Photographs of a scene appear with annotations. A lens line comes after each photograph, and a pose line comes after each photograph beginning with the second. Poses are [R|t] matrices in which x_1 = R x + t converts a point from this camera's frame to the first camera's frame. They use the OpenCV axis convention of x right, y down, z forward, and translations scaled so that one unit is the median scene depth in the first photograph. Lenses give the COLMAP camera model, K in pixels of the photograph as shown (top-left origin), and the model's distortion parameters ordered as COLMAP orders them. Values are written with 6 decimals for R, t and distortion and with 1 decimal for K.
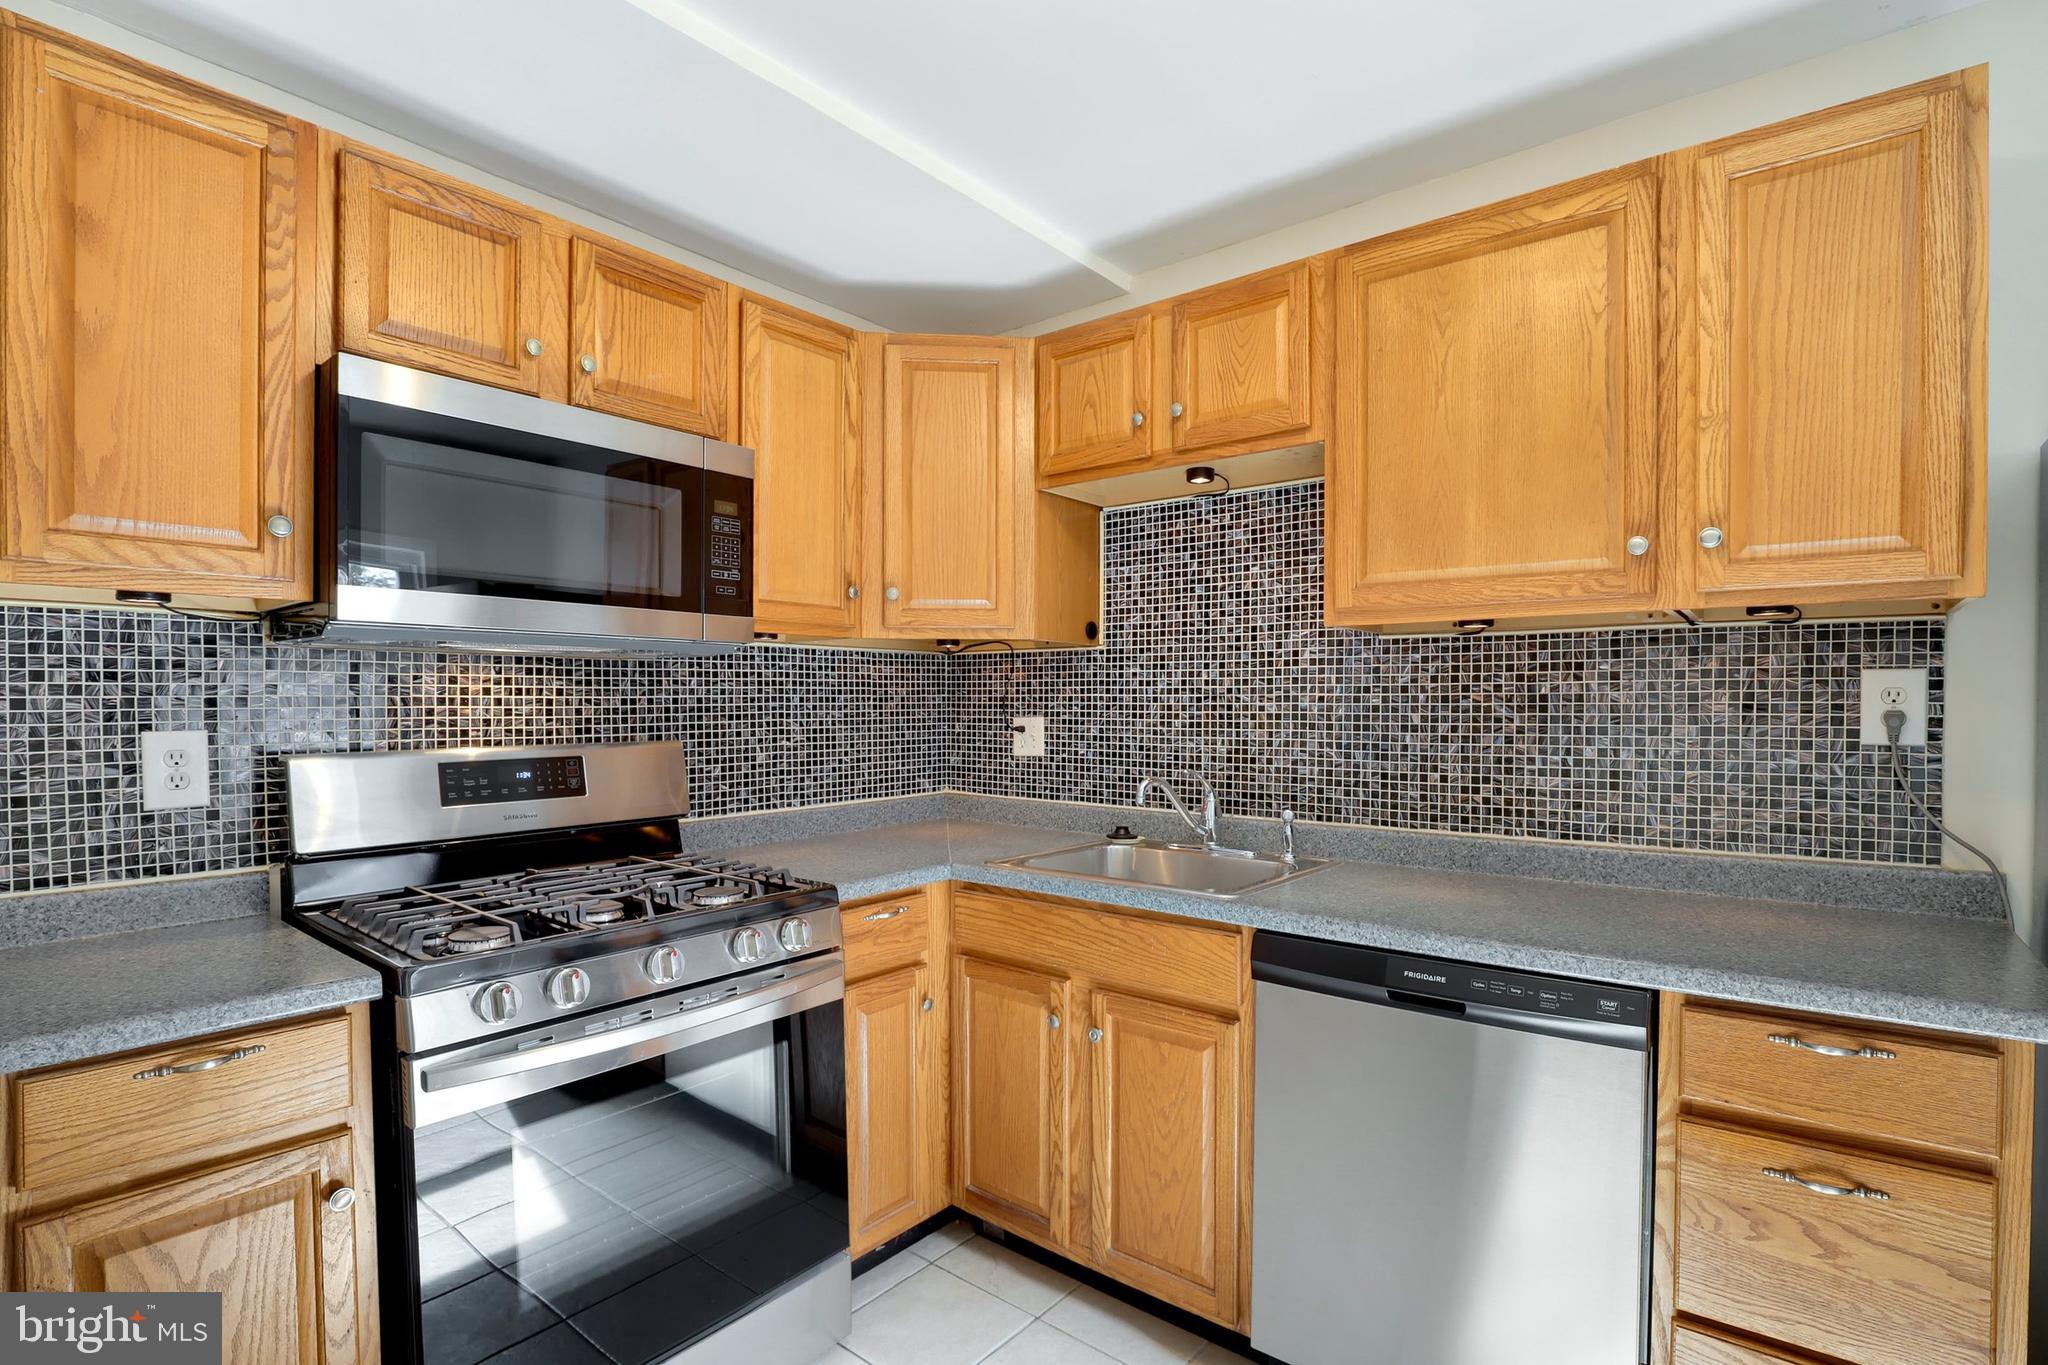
lens RADIAL K [[994.2, 0, 1013.6], [0, 994.2, 676.5], [0, 0, 1]] dist [-0.031443, 0.001659]
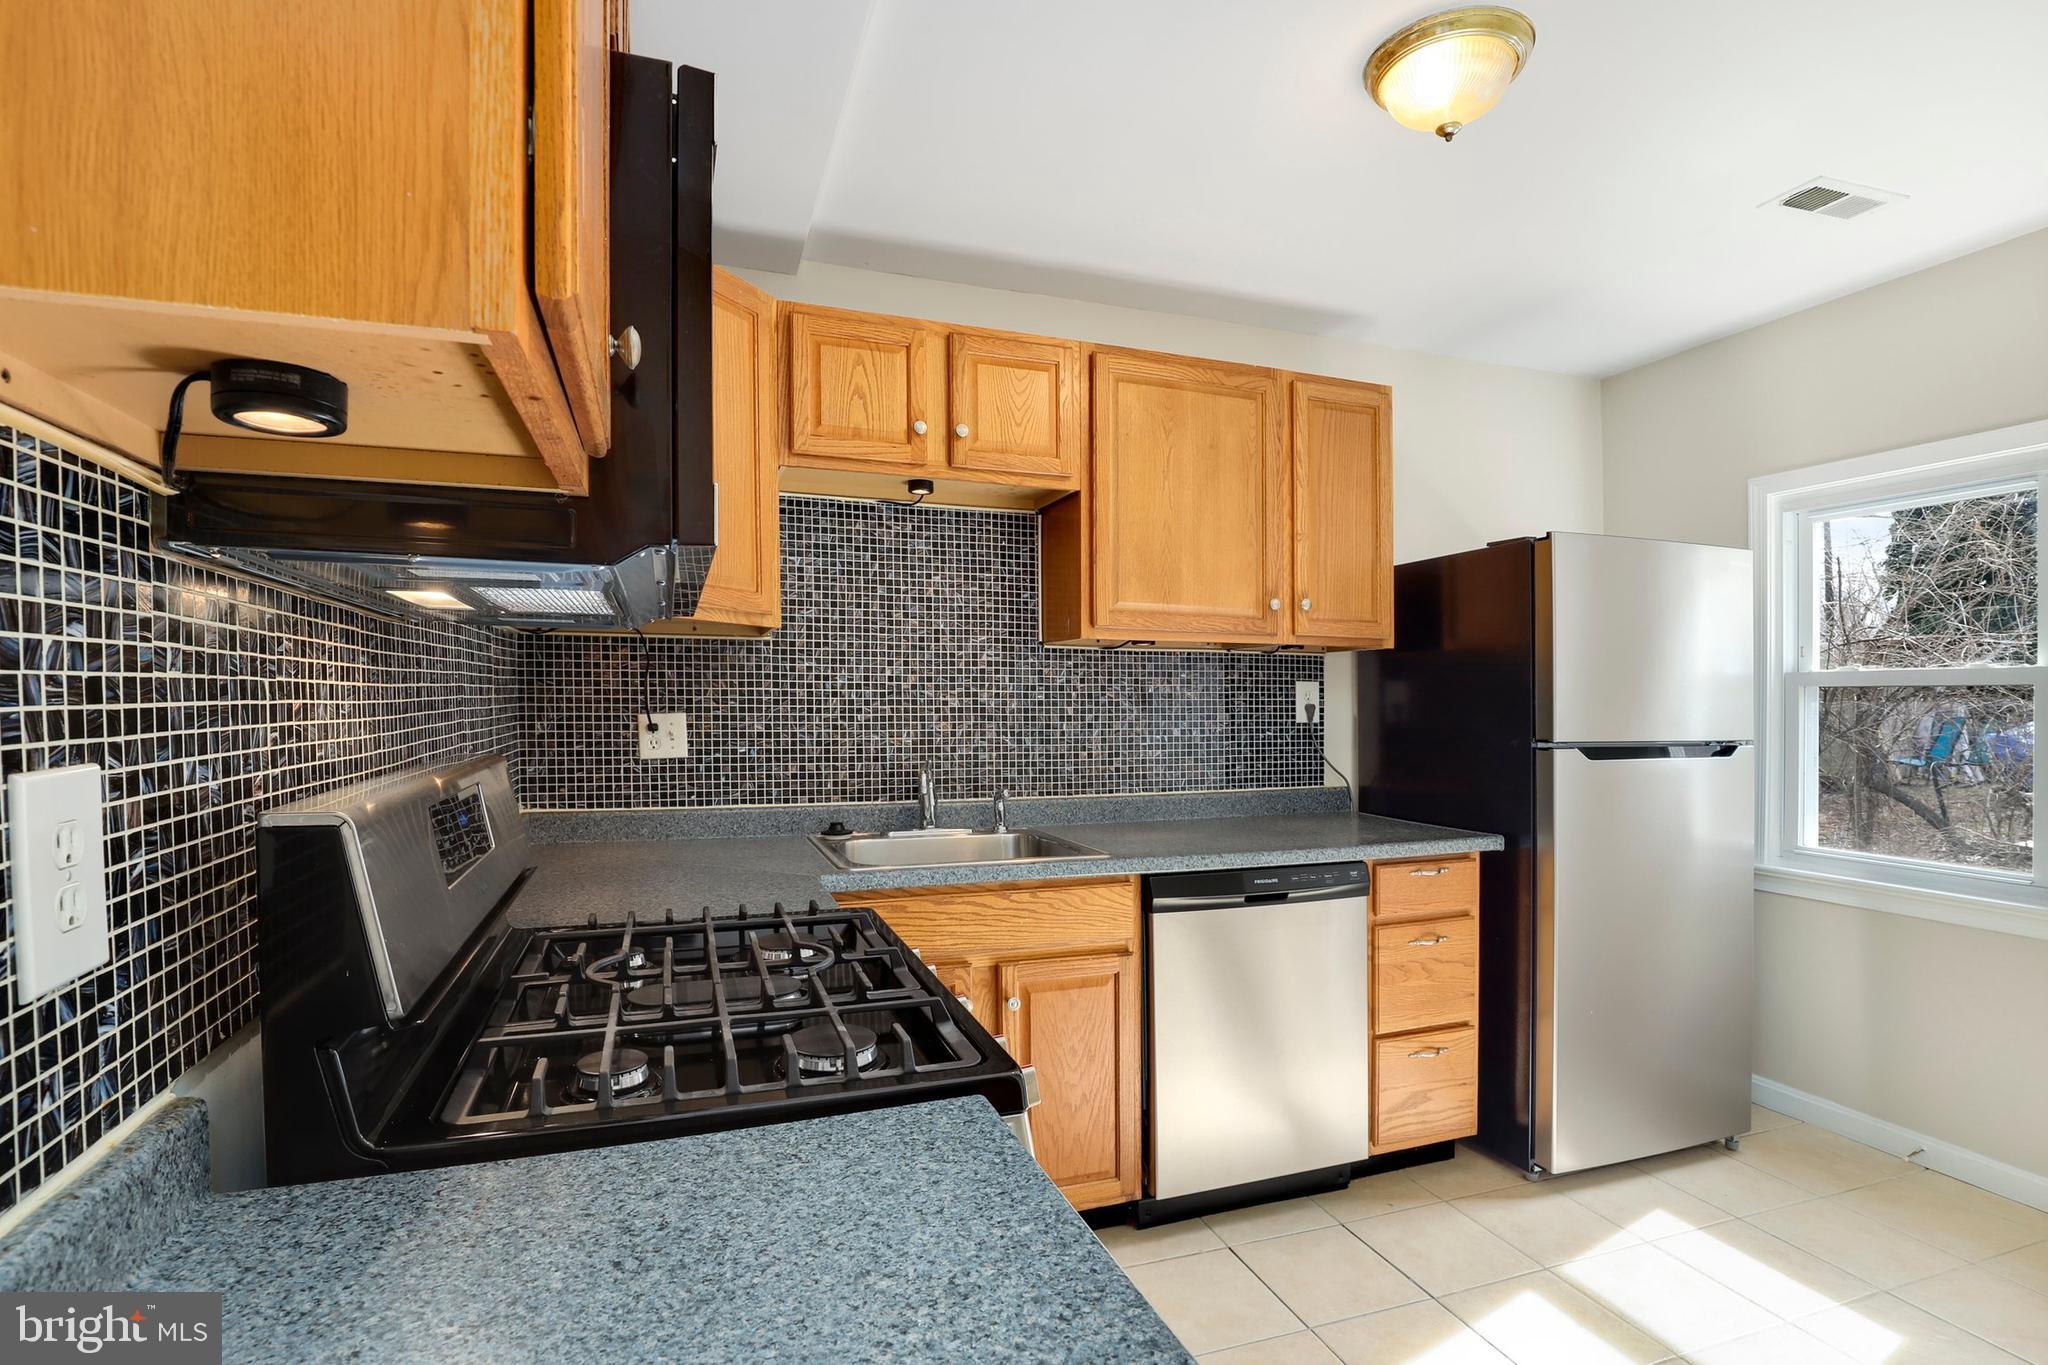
lens RADIAL K [[994.2, 0, 1020.9], [0, 994.2, 670.1], [0, 0, 1]] dist [-0.031443, 0.001659]
pose [[0.498001, 0.029019, 0.866691, -0.717836], [-0.026184, 0.999487, -0.018420, 0.013947], [-0.866781, -0.013520, 0.498505, 0.380210]]
